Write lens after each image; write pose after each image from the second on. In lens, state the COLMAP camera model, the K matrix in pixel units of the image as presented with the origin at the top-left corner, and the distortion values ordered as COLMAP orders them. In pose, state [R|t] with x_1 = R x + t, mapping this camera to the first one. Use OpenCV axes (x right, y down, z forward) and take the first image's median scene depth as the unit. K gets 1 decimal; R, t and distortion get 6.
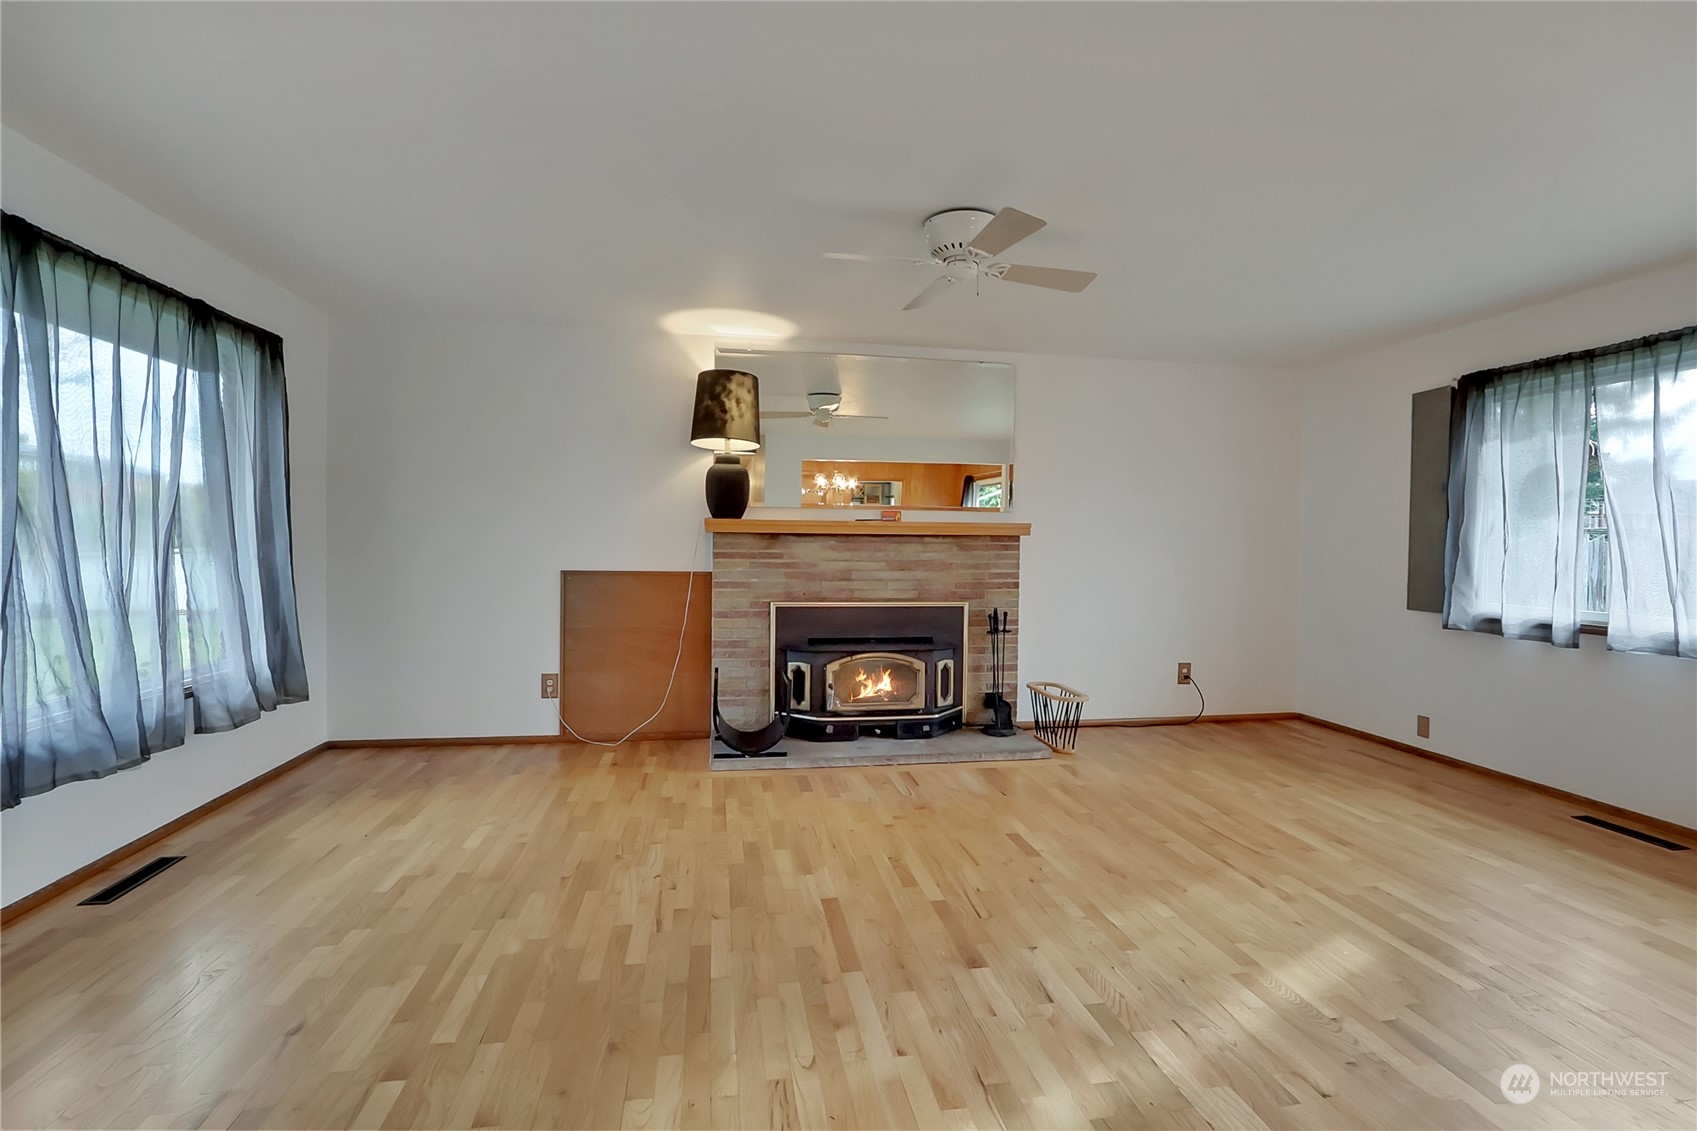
lens RADIAL K [[791.9, 0, 845.5], [0, 791.9, 563.2], [0, 0, 1]] dist [-0.020796, 0.004238]
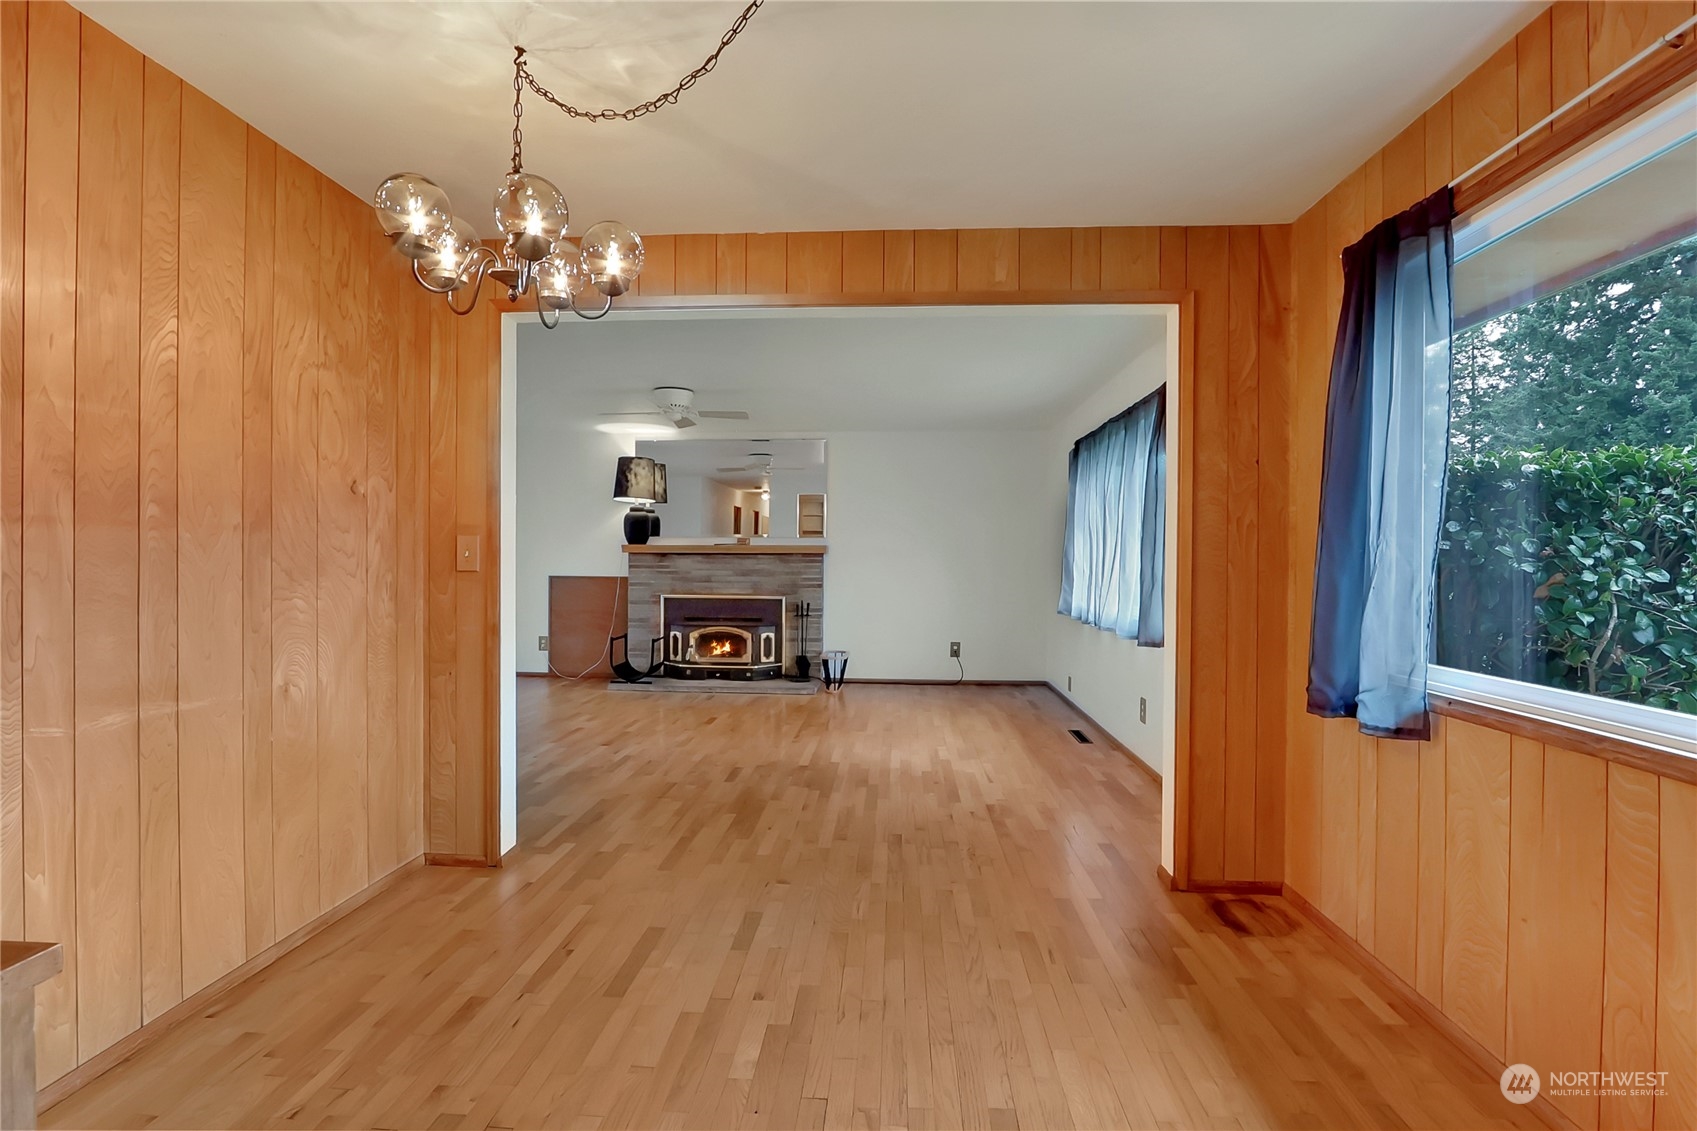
lens RADIAL K [[791.9, 0, 834.9], [0, 791.9, 564.8], [0, 0, 1]] dist [-0.020796, 0.004238]
pose [[0.969366, -0.001818, -0.245613, 0.658560], [-0.002061, 0.999877, -0.015534, 0.011543], [0.245611, 0.015565, 0.969243, -0.503737]]
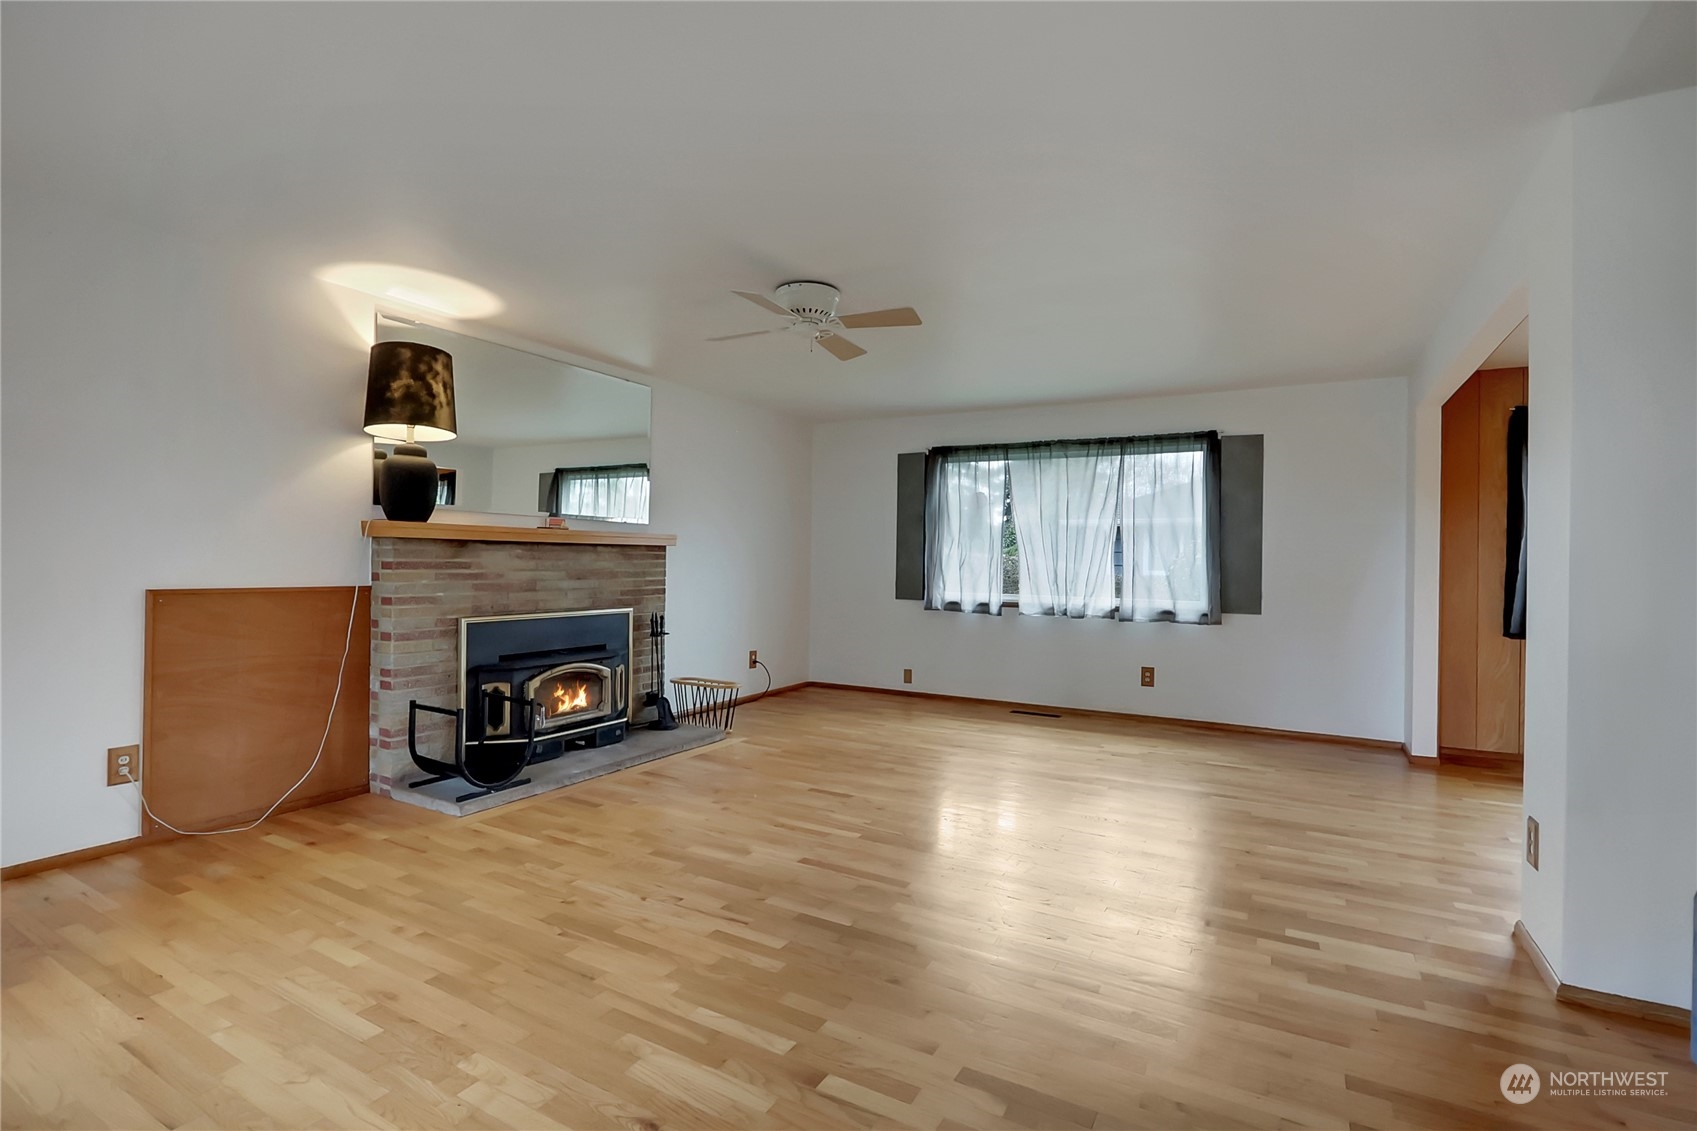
lens RADIAL K [[791.9, 0, 846.4], [0, 791.9, 567.6], [0, 0, 1]] dist [-0.020796, 0.004238]
pose [[0.636053, -0.008502, 0.771599, -0.495079], [0.012032, 0.999927, 0.001100, -0.003012], [-0.771552, 0.008584, 0.636108, 0.116910]]
